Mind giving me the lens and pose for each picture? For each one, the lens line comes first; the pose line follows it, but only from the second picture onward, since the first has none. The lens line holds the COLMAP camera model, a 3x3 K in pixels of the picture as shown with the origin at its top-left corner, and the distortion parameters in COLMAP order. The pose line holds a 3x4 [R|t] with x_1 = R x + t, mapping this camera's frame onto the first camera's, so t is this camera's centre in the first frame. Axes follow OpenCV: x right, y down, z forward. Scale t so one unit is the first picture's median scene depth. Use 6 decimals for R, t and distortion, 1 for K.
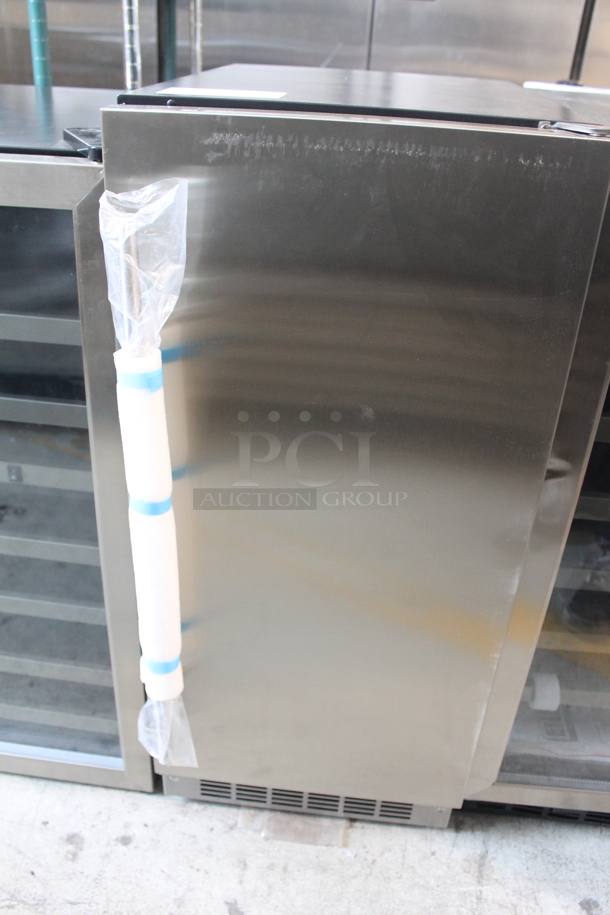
lens RADIAL K [[731.0, 0, 307.7], [0, 731.0, 459.7], [0, 0, 1]] dist [-0.141400, 0.081579]
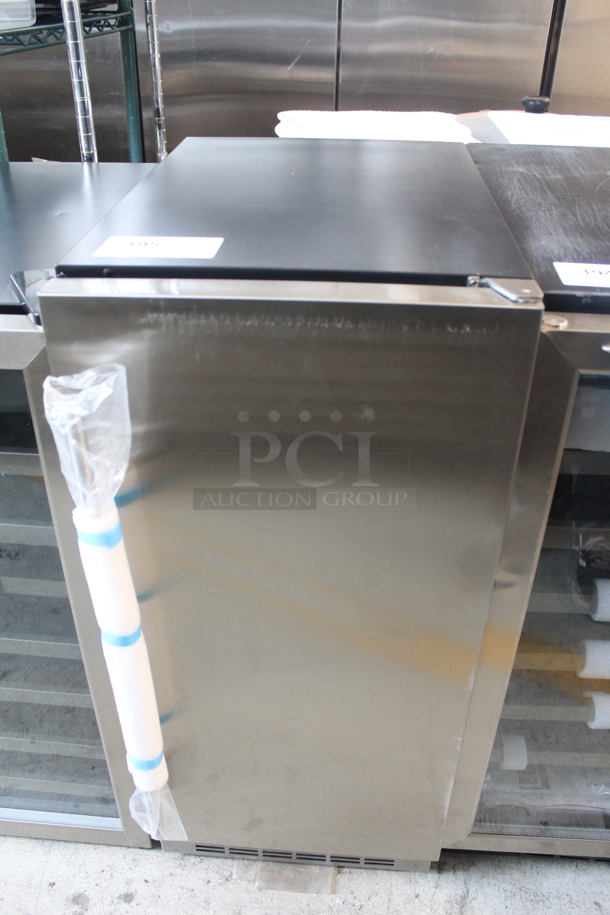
lens RADIAL K [[731.0, 0, 304.0], [0, 731.0, 452.7], [0, 0, 1]] dist [-0.141400, 0.081579]
pose [[0.998610, -0.052410, -0.005520, 0.049534], [0.052597, 0.997729, 0.042066, -0.164449], [0.003302, -0.042298, 0.999100, -0.027672]]
